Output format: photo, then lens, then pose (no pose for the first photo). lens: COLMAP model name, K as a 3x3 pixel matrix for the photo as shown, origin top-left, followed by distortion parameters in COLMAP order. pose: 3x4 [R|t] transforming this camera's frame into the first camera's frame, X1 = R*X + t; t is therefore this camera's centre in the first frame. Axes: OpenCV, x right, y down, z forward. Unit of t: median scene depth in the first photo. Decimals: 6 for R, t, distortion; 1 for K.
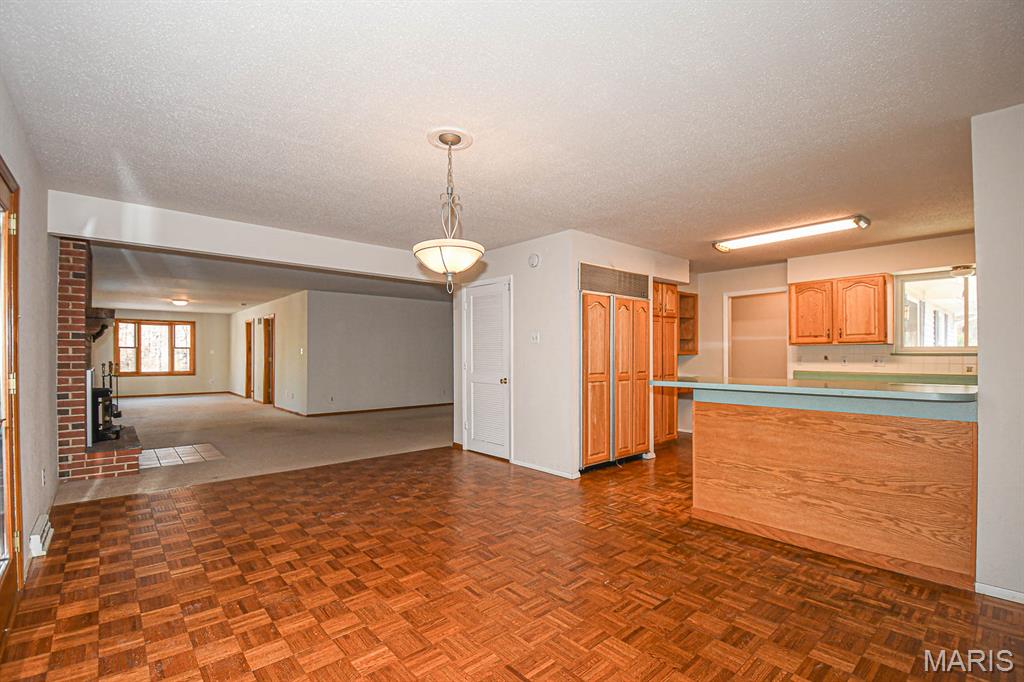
lens RADIAL K [[462.1, 0, 513.5], [0, 462.1, 352.7], [0, 0, 1]] dist [-0.001440, -0.000492]
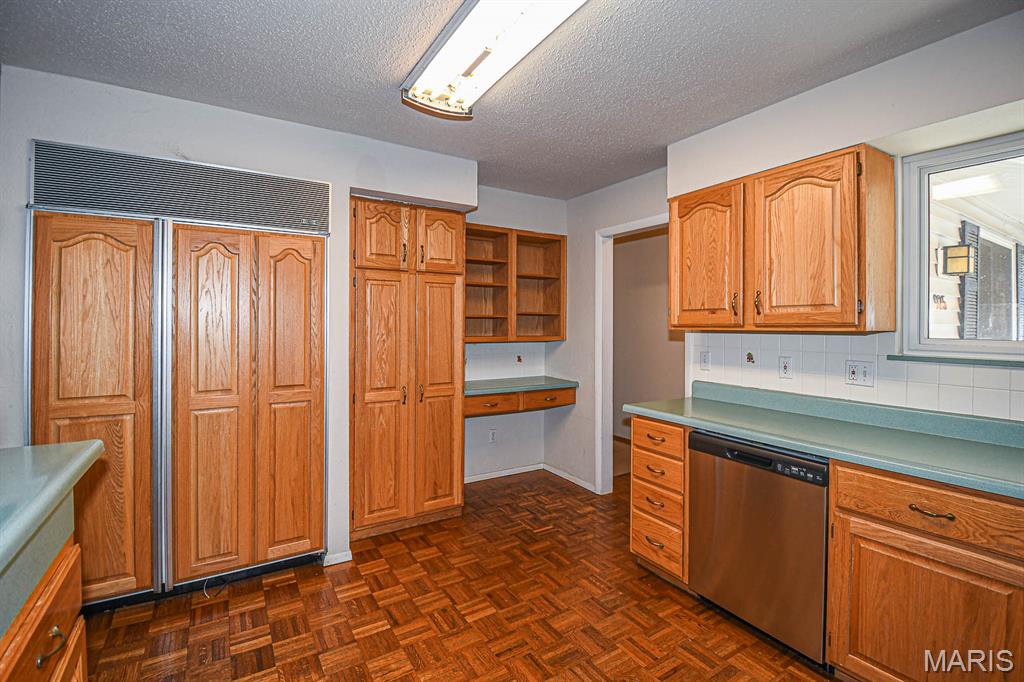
lens RADIAL K [[462.0, 0, 506.5], [0, 462.0, 322.5], [0, 0, 1]] dist [-0.002425, -0.000692]
pose [[0.987900, 0.005264, -0.155001, 0.562632], [-0.005547, 0.999984, -0.001395, -0.023841], [0.154991, 0.002238, 0.987913, 0.567926]]
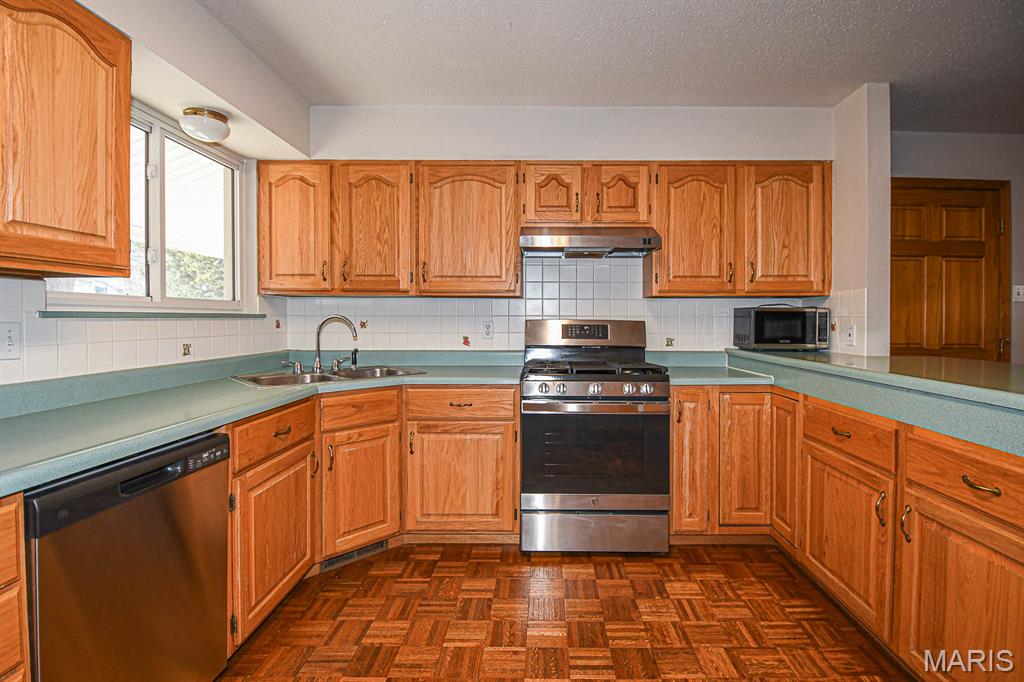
lens RADIAL K [[466.2, 0, 529.1], [0, 466.2, 325.2], [0, 0, 1]] dist [0.010624, -0.018755]
pose [[-0.749245, -0.009532, 0.662224, 0.407852], [-0.003701, 0.999941, 0.010206, 0.006249], [-0.662282, 0.005196, -0.749236, 1.019858]]
